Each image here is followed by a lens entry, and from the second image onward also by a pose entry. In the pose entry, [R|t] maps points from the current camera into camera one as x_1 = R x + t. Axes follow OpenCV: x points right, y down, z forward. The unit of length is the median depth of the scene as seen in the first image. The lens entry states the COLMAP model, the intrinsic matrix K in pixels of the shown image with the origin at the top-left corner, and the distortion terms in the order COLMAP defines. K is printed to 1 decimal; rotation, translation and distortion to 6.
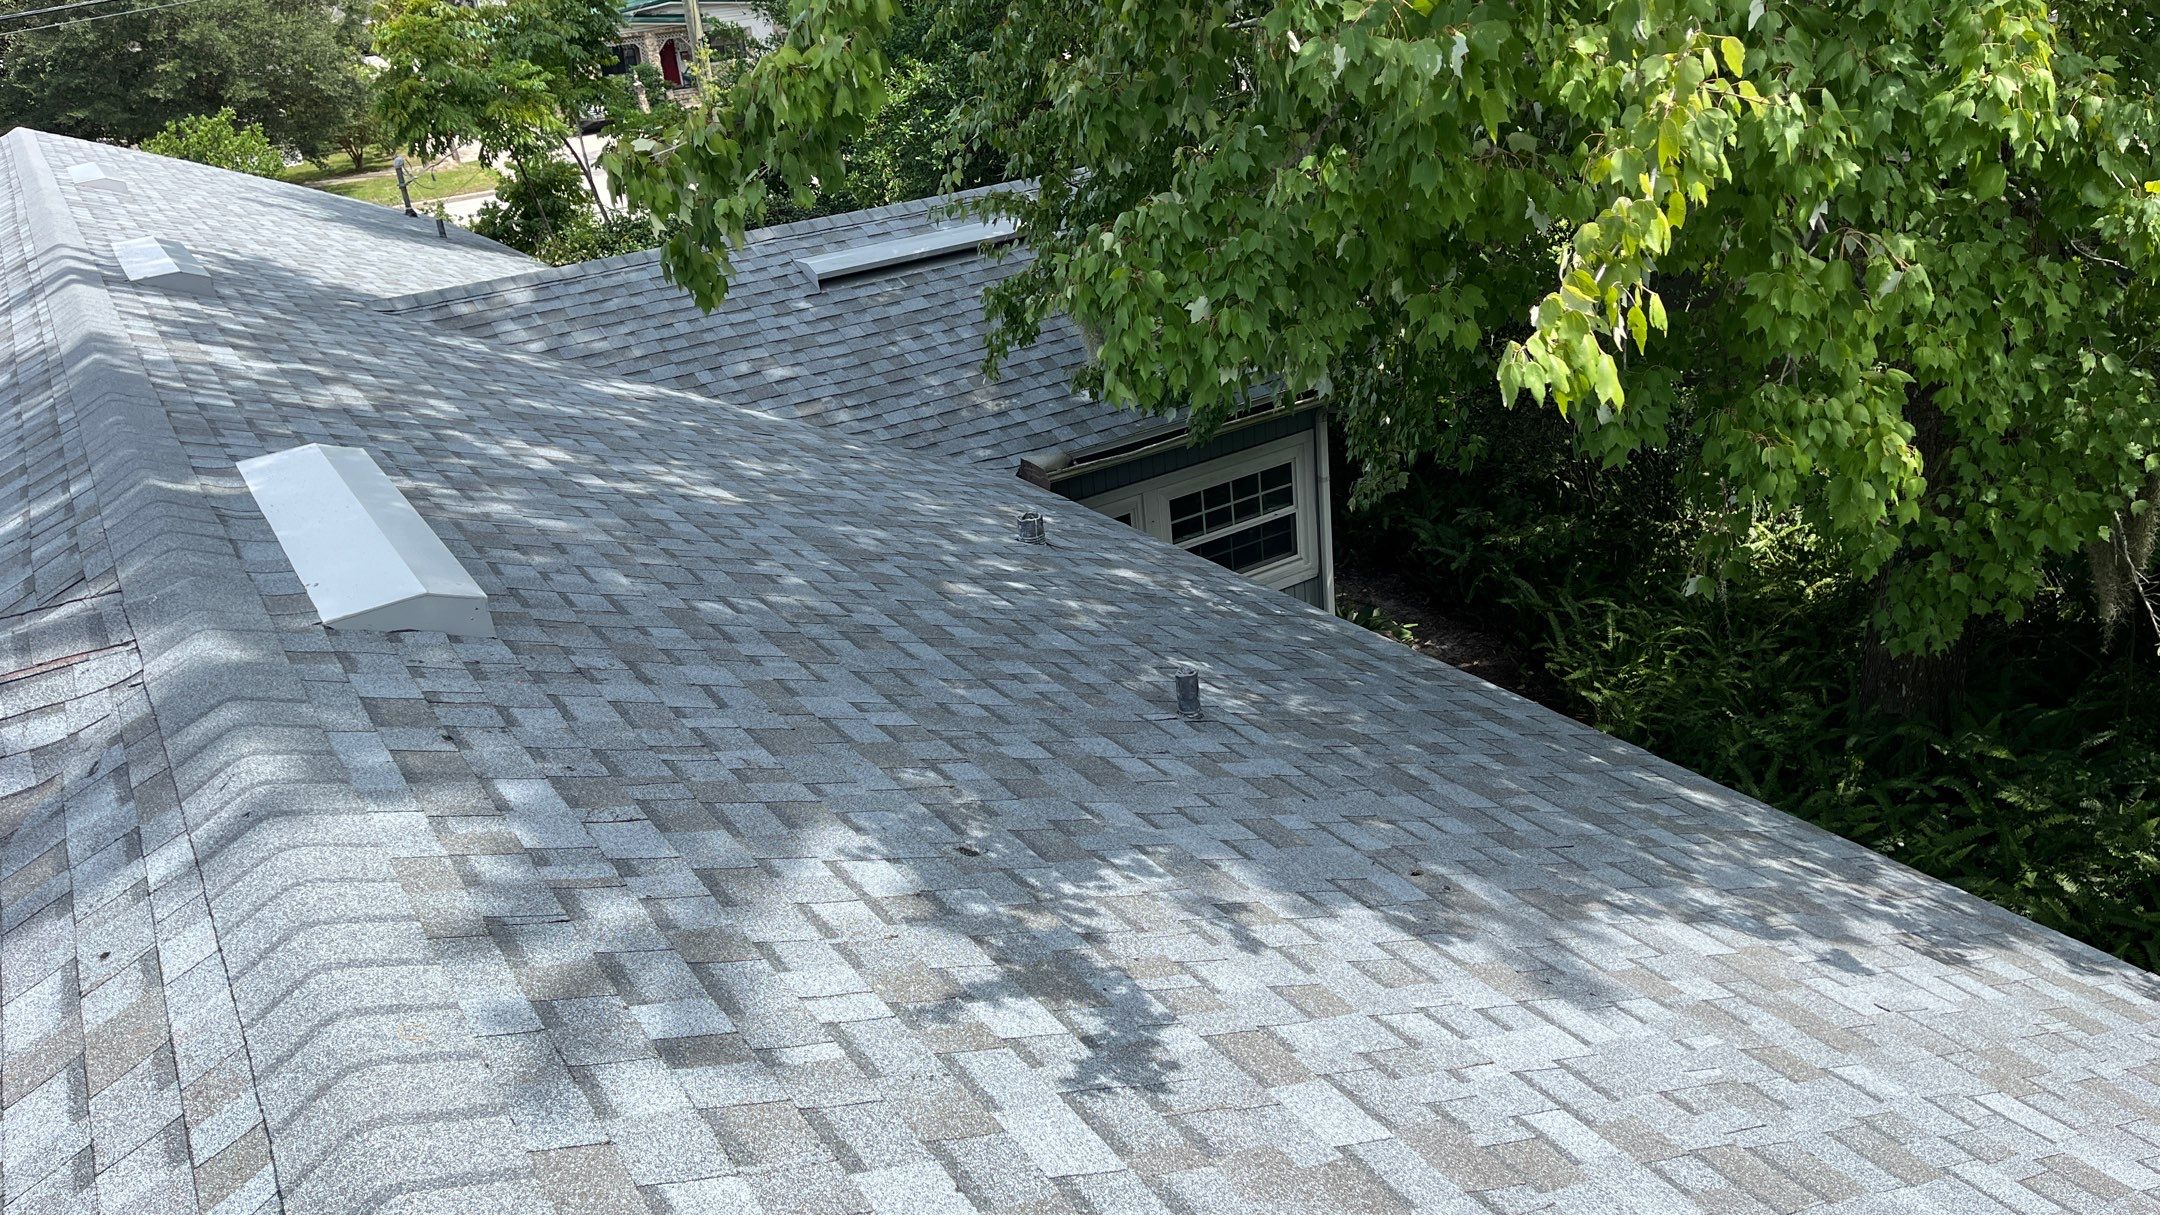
lens RADIAL K [[1623.8, 0, 1090.4], [0, 1623.8, 602.3], [0, 0, 1]] dist [0.071137, -0.092095]
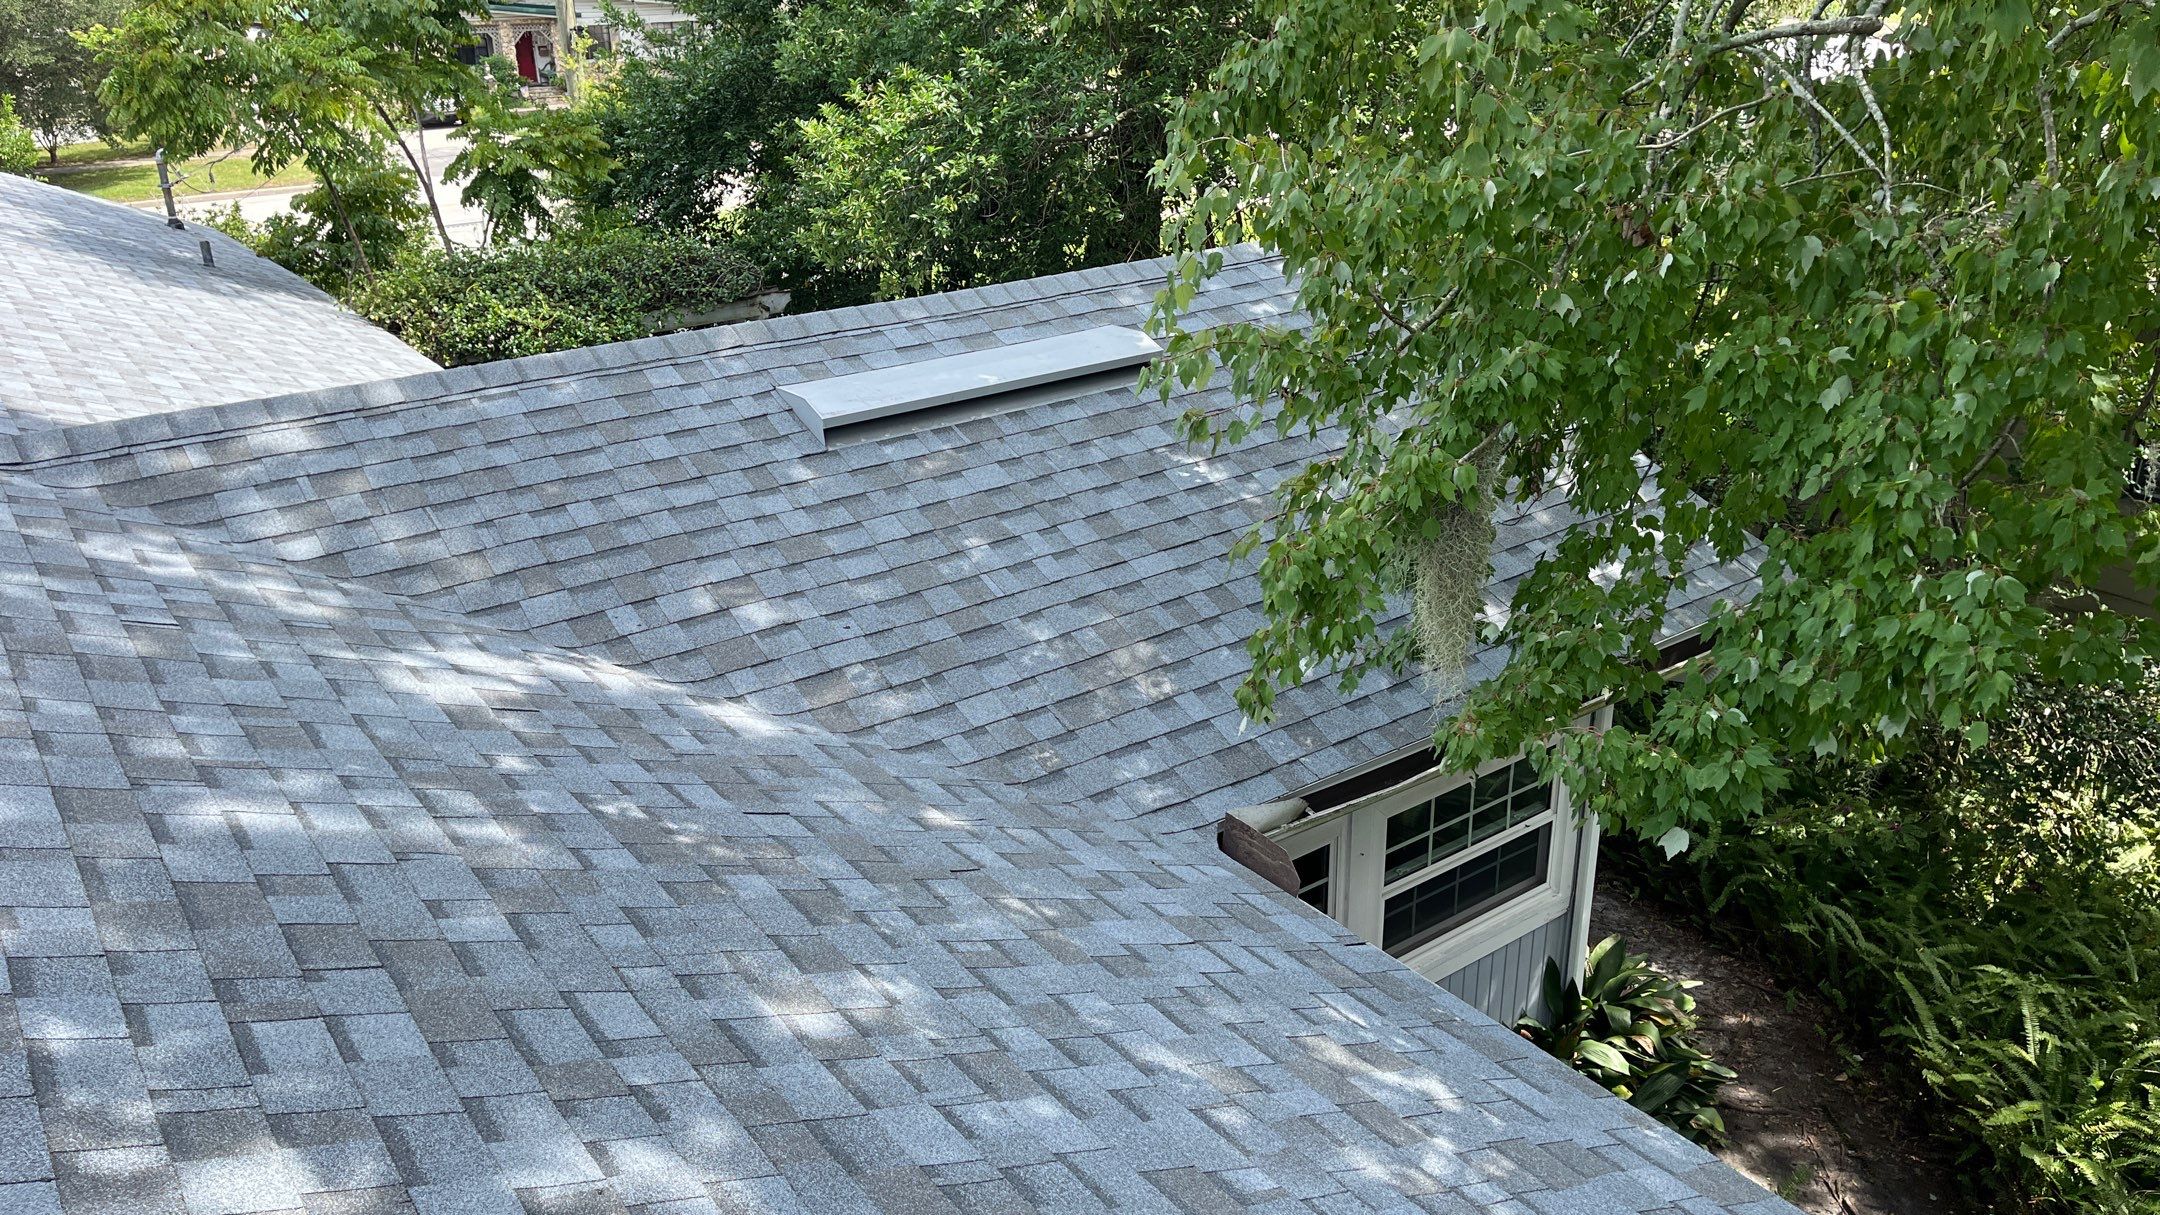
lens RADIAL K [[1623.8, 0, 1054.3], [0, 1623.8, 623.0], [0, 0, 1]] dist [0.071137, -0.092095]
pose [[0.995954, 0.045468, 0.077519, -0.150081], [-0.044993, 0.998956, -0.007853, -0.151361], [-0.077795, 0.004333, 0.996960, 0.498494]]
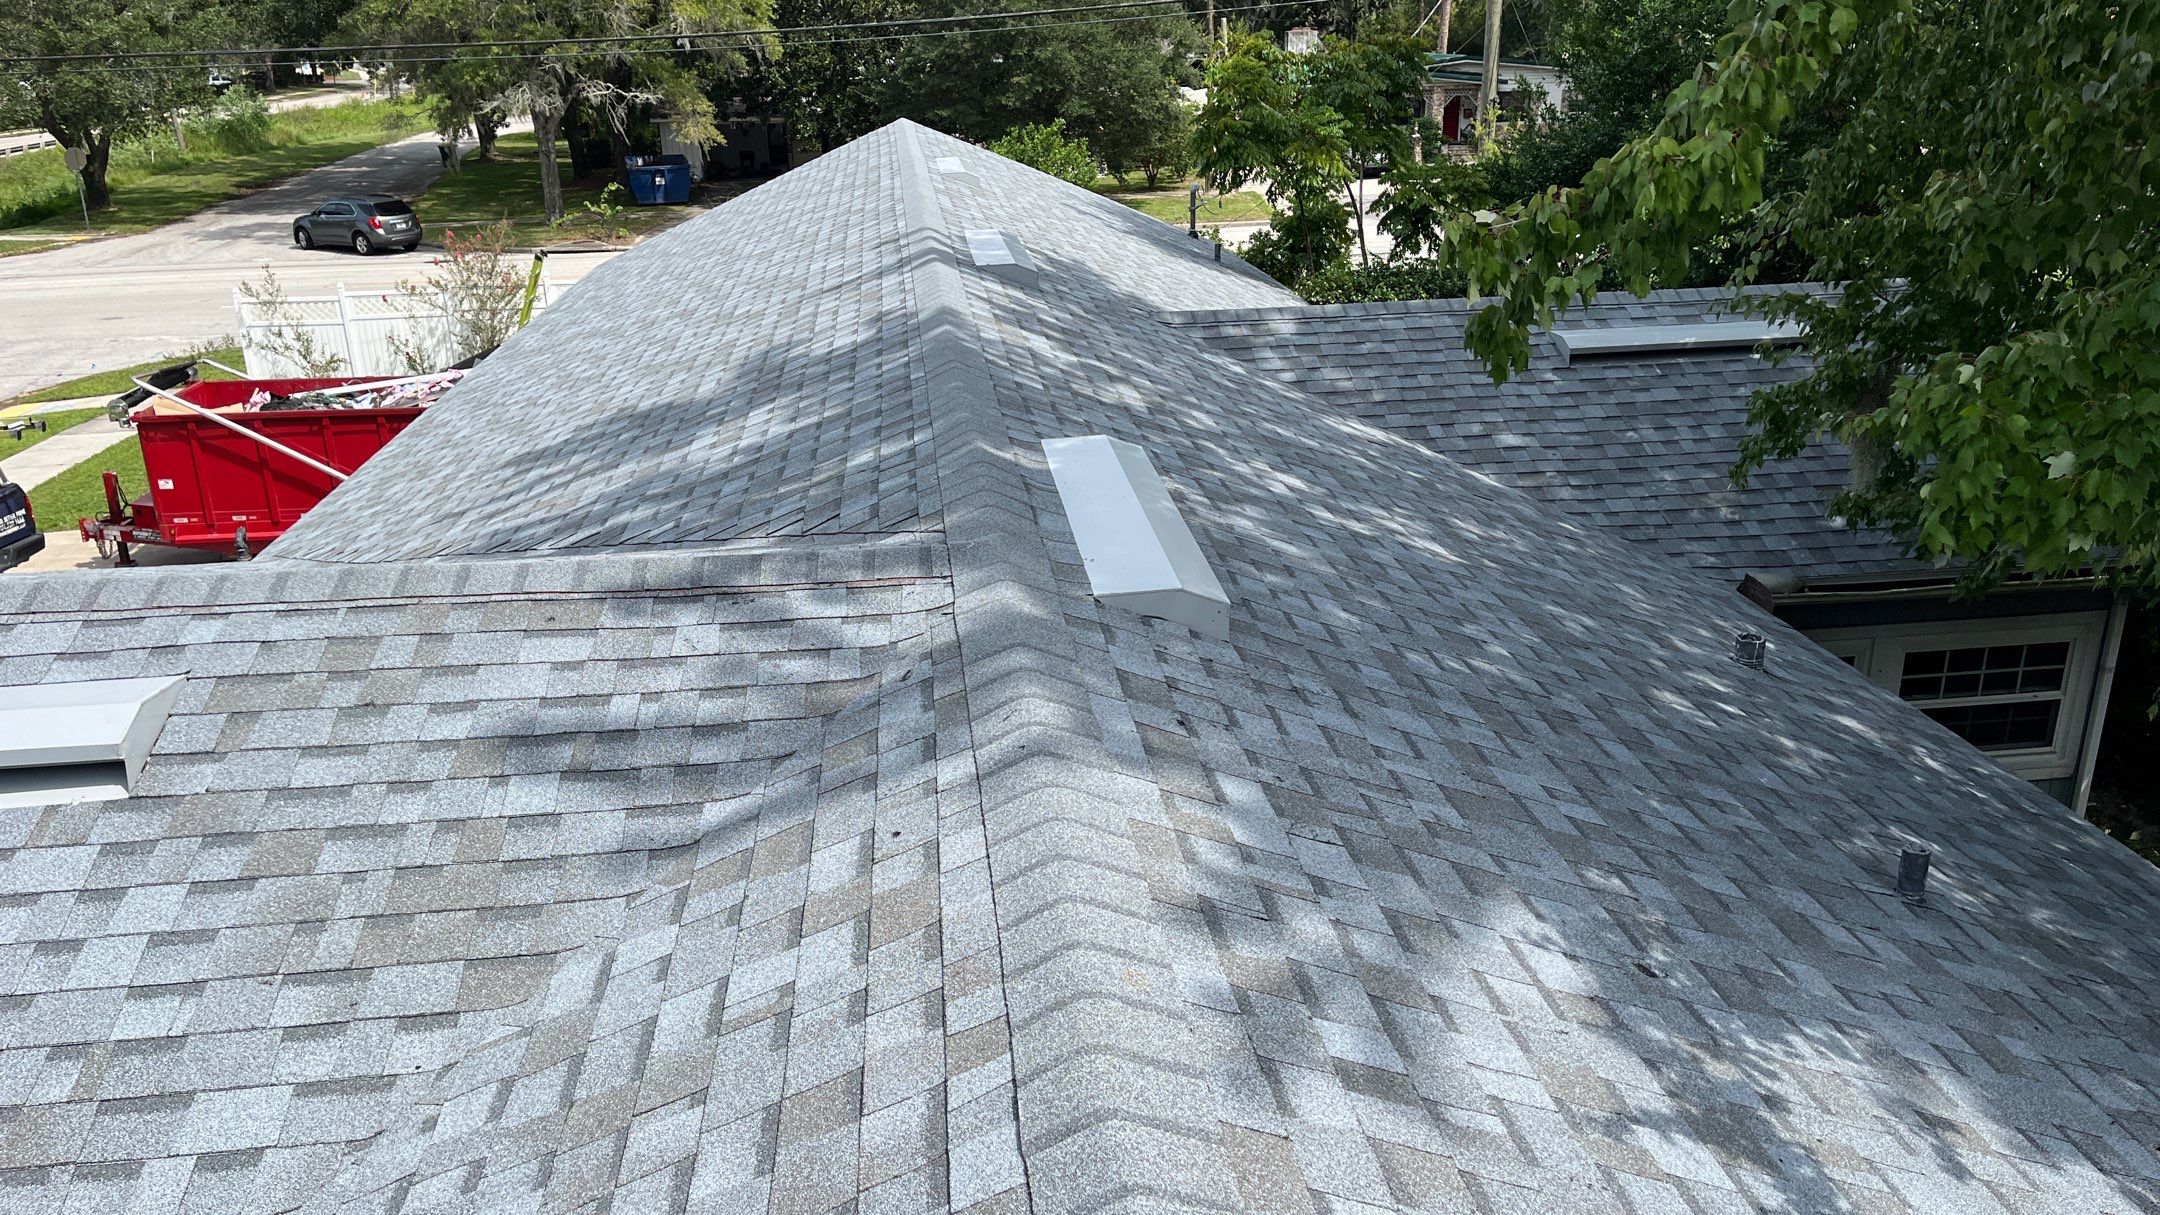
lens RADIAL K [[1623.8, 0, 1094.5], [0, 1623.8, 624.0], [0, 0, 1]] dist [0.071137, -0.092095]
pose [[0.898823, 0.221089, -0.378467, -0.017880], [-0.228586, 0.973186, 0.025635, 0.001330], [0.373987, 0.063471, 0.925260, -0.011891]]
